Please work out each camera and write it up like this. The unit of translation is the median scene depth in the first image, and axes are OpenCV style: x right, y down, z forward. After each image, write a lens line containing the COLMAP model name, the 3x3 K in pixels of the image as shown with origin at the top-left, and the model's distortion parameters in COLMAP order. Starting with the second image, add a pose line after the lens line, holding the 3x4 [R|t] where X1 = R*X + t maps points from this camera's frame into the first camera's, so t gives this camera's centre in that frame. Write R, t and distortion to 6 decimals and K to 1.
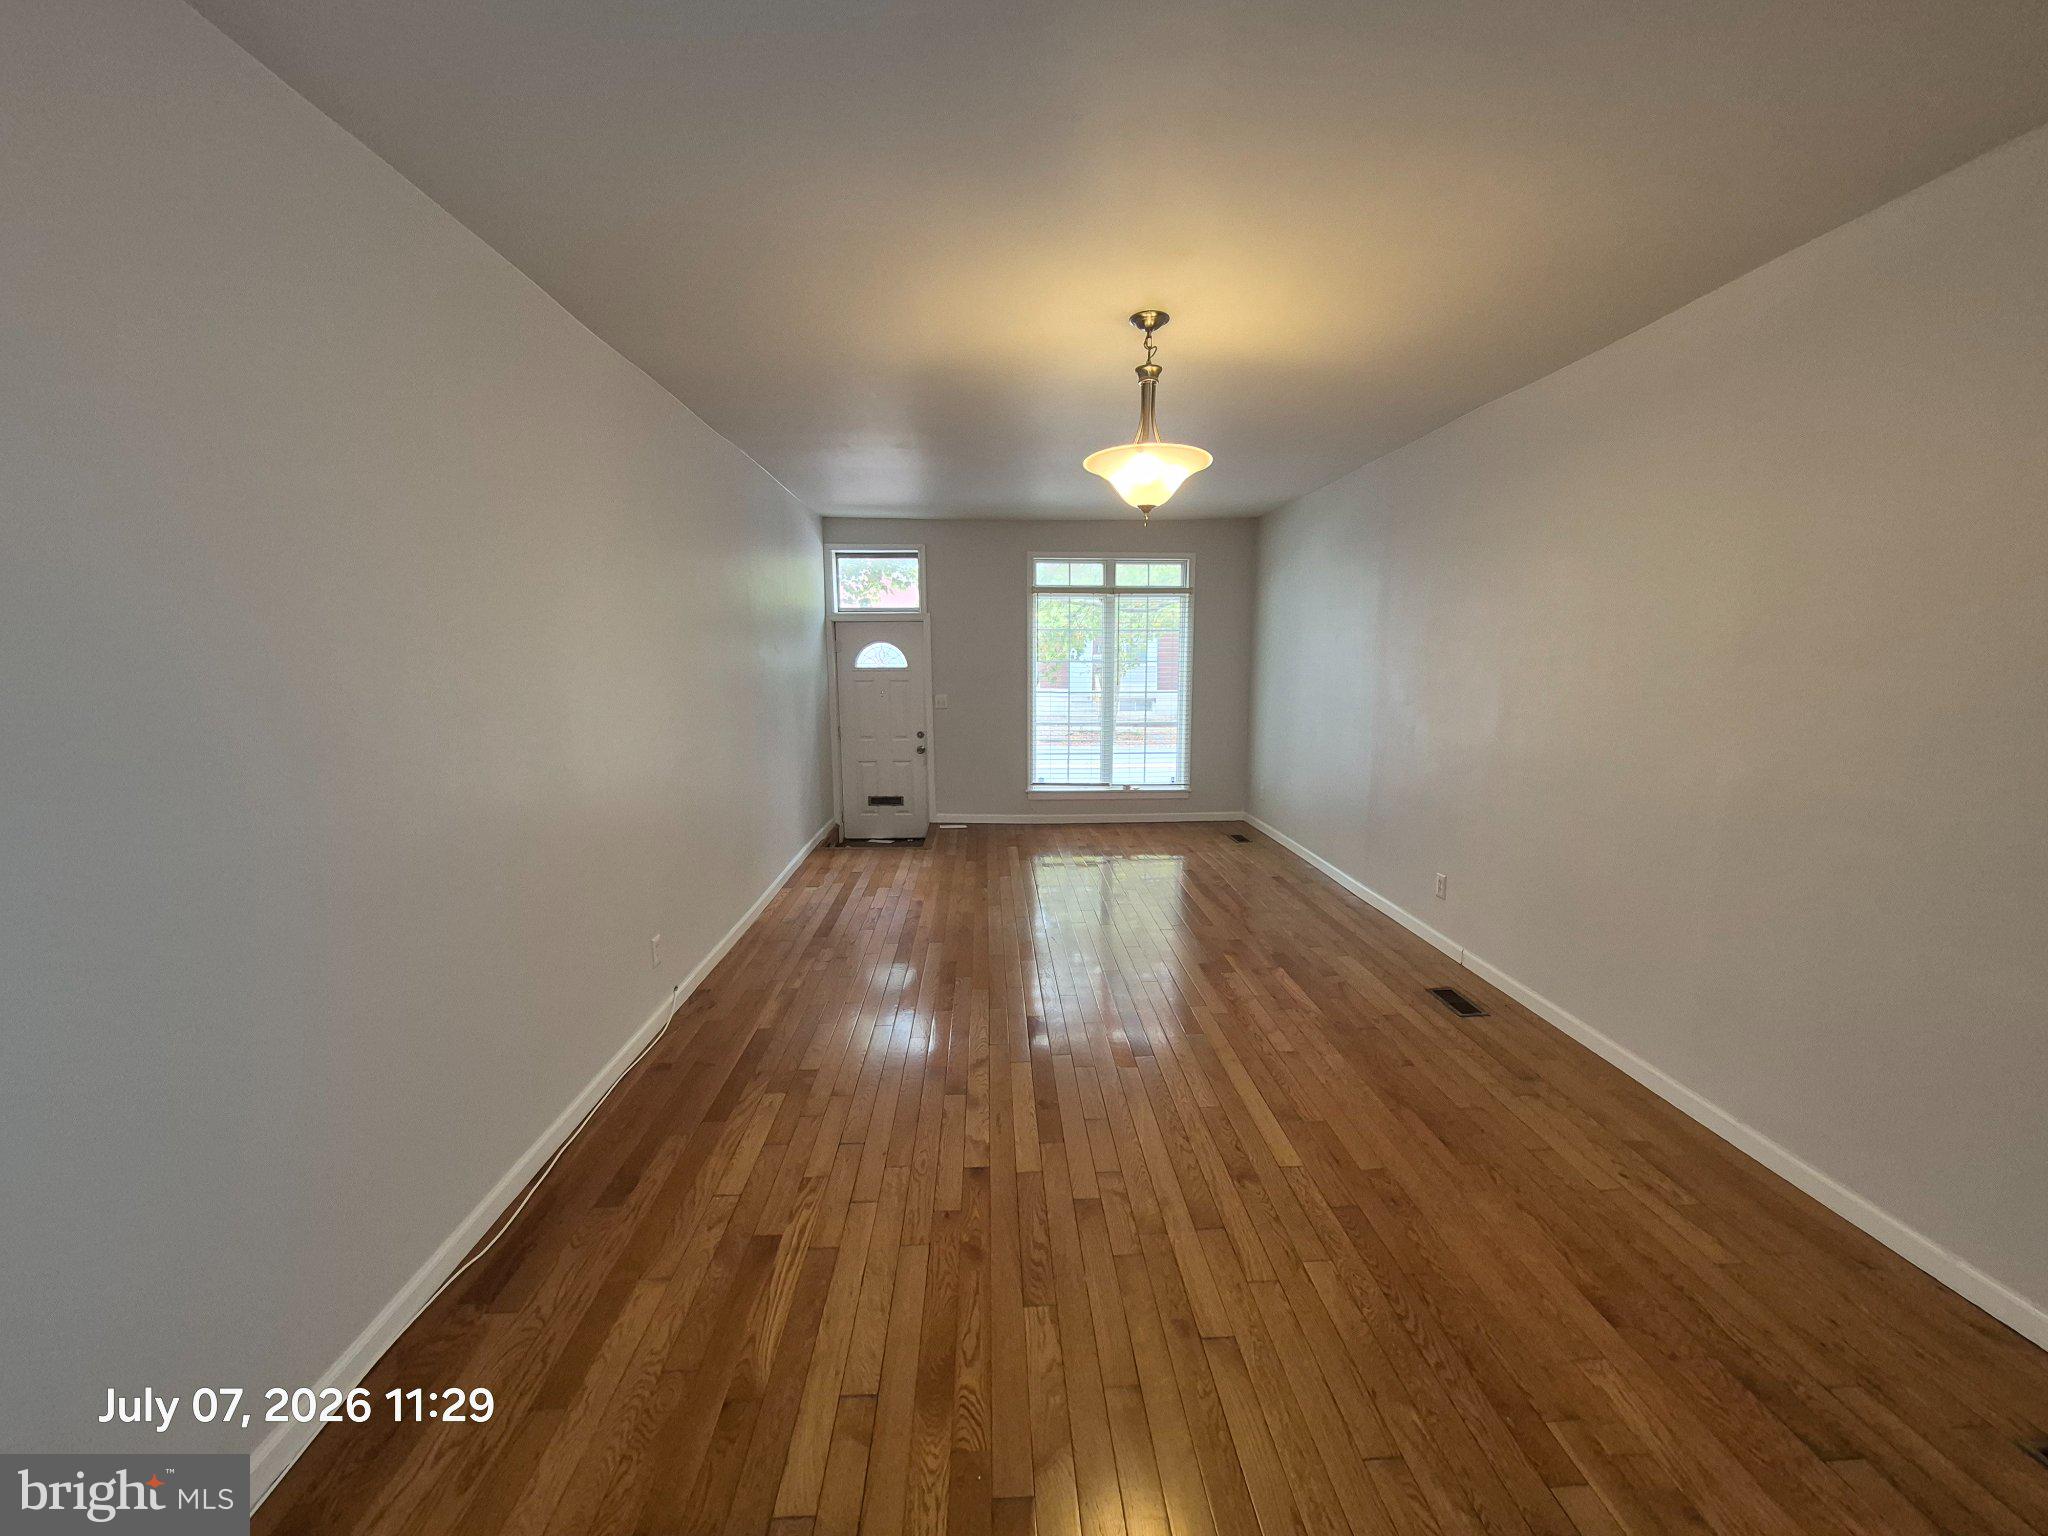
lens RADIAL K [[803.9, 0, 1030.6], [0, 803.9, 774.3], [0, 0, 1]] dist [0.002568, 0.000149]
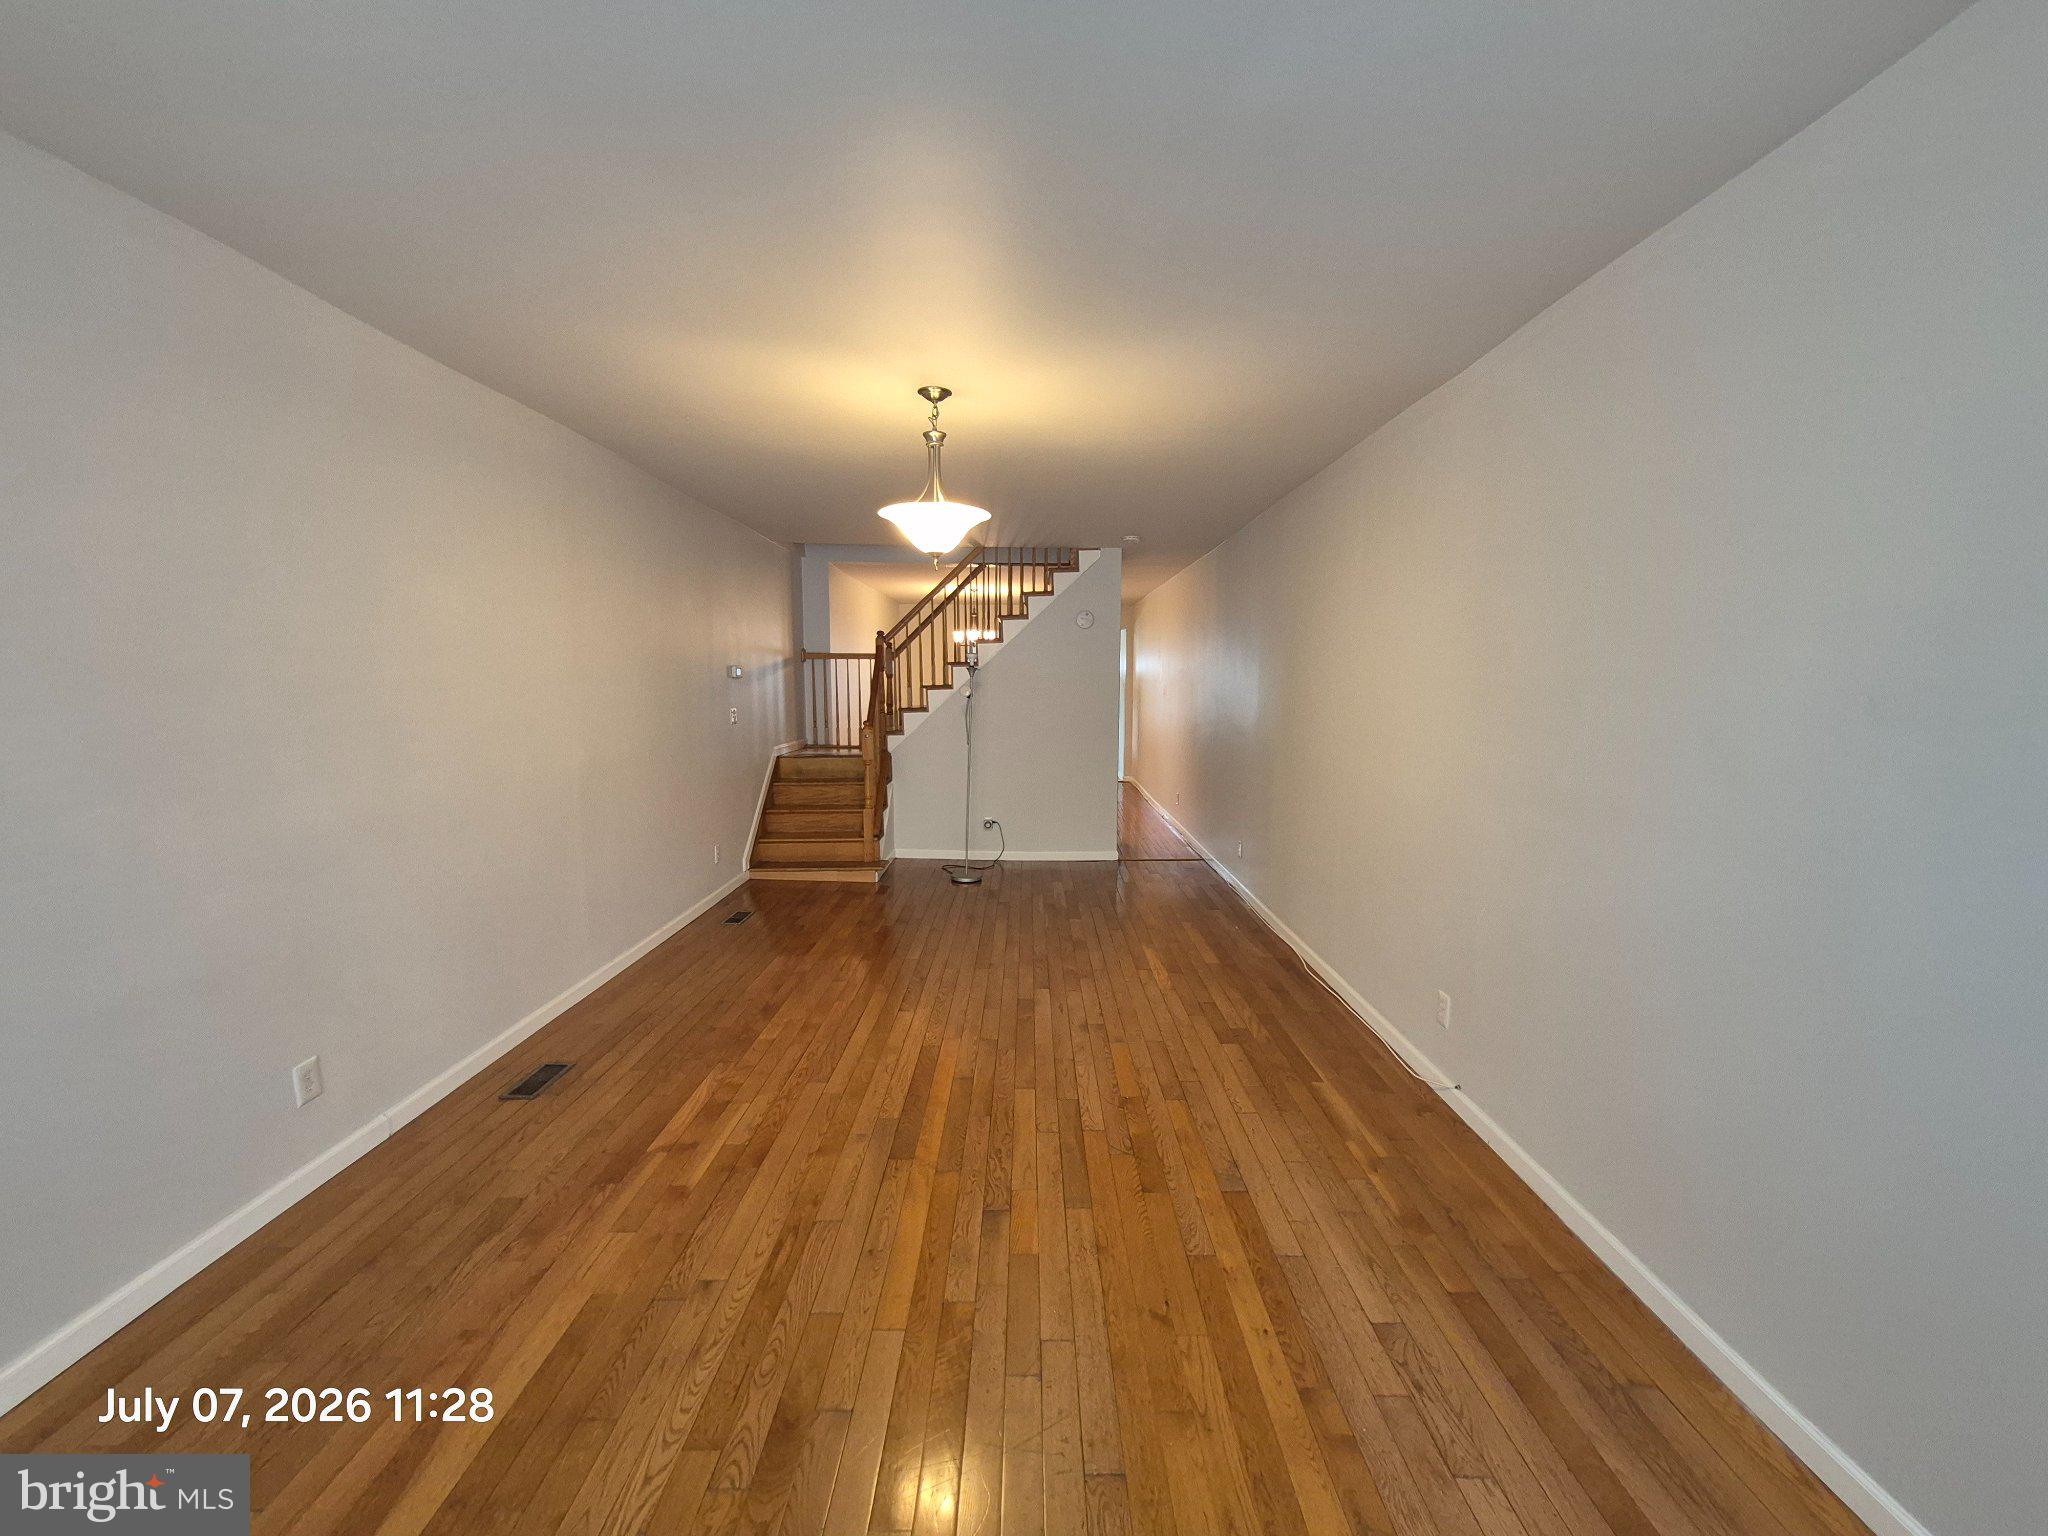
lens RADIAL K [[803.9, 0, 1030.6], [0, 803.9, 774.3], [0, 0, 1]] dist [0.002568, 0.000149]
pose [[-0.998687, -0.008723, 0.050485, -0.046394], [0.004920, 0.964515, 0.263981, -0.297070], [-0.050996, 0.263883, -0.963206, 1.962672]]
